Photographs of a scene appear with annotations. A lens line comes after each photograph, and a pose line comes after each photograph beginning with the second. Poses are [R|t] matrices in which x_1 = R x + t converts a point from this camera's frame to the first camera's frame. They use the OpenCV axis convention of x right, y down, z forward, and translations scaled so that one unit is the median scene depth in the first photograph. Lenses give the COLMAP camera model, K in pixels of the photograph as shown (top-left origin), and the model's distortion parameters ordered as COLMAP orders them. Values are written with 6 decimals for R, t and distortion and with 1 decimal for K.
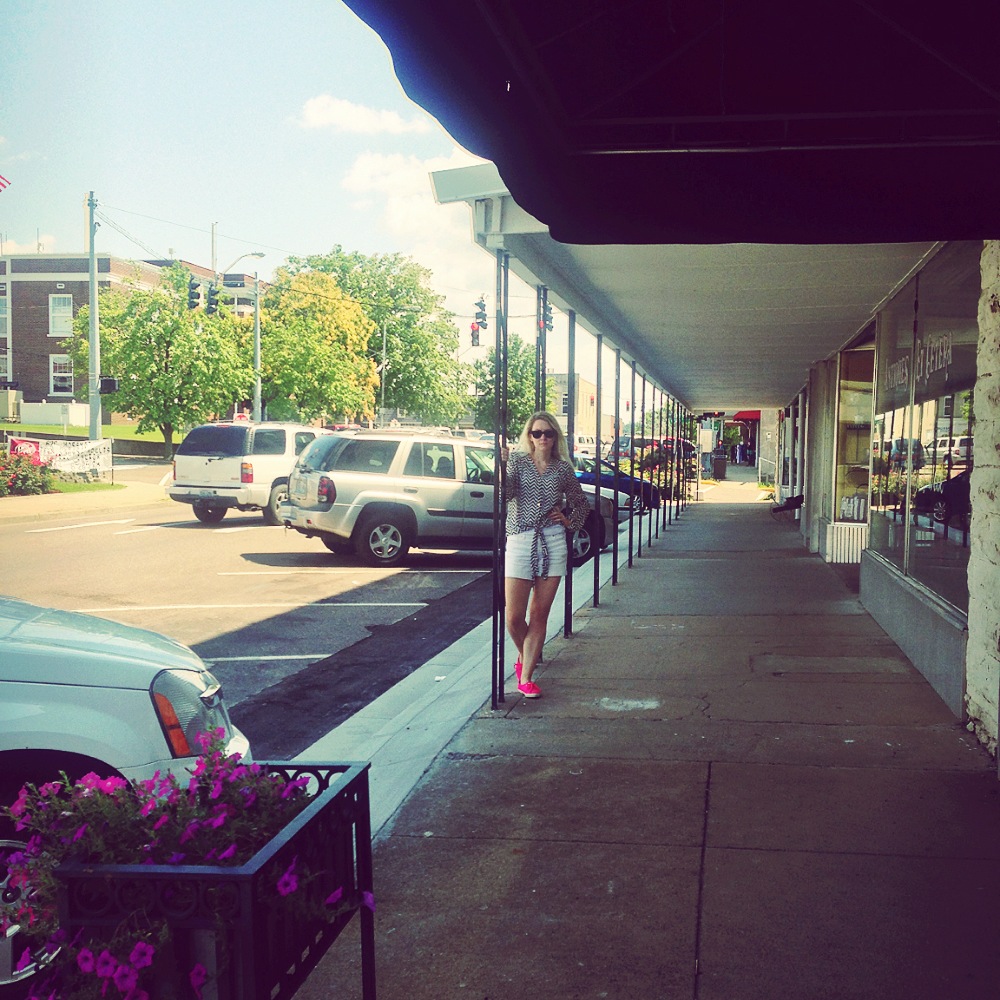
lens RADIAL K [[1289.8, 0, 481.9], [0, 1289.8, 601.5], [0, 0, 1]] dist [-0.005865, -0.000358]
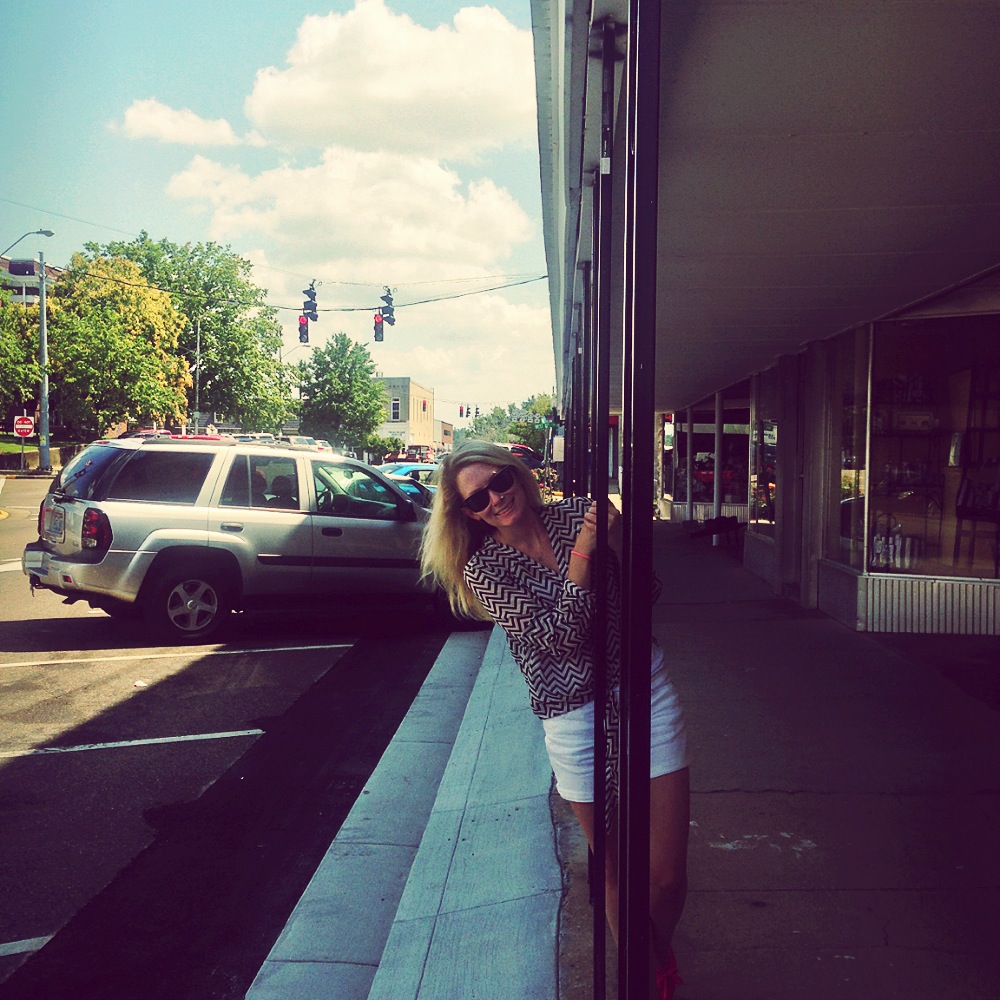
lens RADIAL K [[1288.6, 0, 501.4], [0, 1288.6, 519.1], [0, 0, 1]] dist [0.086676, -0.031461]
pose [[0.988360, -0.009542, 0.151835, -0.006835], [0.019852, 0.997587, -0.066529, -0.015530], [-0.150834, 0.068769, 0.986164, 0.115827]]
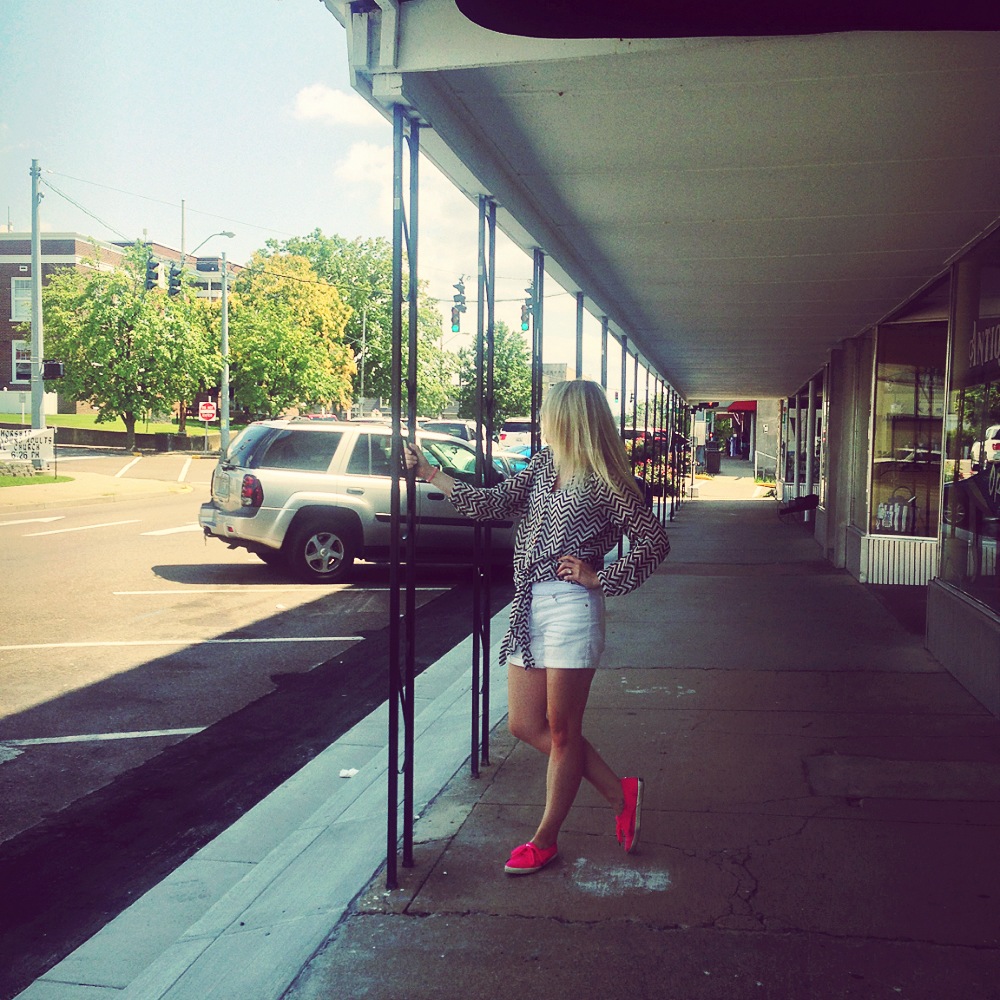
lens RADIAL K [[1290.6, 0, 482.6], [0, 1290.6, 564.8], [0, 0, 1]] dist [-0.010440, 0.003787]
pose [[0.999952, 0.003102, 0.009296, 0.006794], [-0.002903, 0.999768, -0.021351, -0.007694], [-0.009360, 0.021323, 0.999729, 0.061171]]
